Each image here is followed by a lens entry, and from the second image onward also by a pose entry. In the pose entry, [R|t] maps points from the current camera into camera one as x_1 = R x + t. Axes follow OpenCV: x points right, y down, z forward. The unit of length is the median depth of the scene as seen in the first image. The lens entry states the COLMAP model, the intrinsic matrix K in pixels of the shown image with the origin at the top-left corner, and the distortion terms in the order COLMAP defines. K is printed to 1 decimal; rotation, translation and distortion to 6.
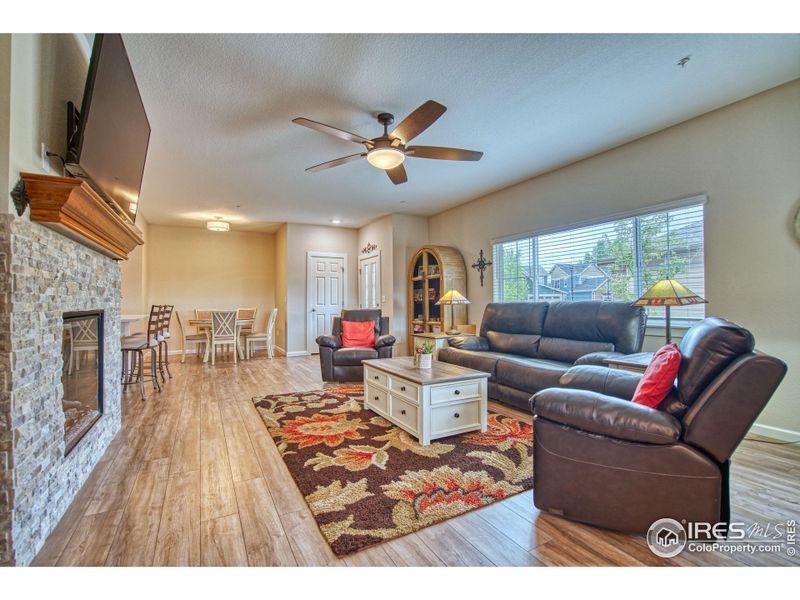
lens RADIAL K [[368.6, 0, 400.0], [0, 368.6, 300.0], [0, 0, 1]] dist [-0.058890, 0.020500]
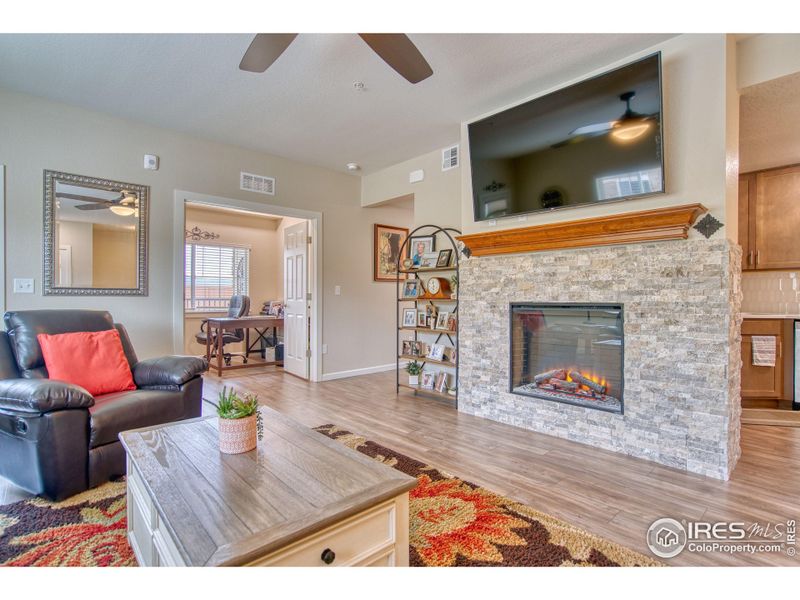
lens RADIAL K [[400.2, 0, 400.0], [0, 400.2, 300.0], [0, 0, 1]] dist [-0.046069, 0.024412]
pose [[-0.971248, 0.006458, -0.237983, -0.011026], [0.005854, 0.999978, 0.003245, 0.008668], [0.237999, 0.001759, -0.971264, 1.177442]]
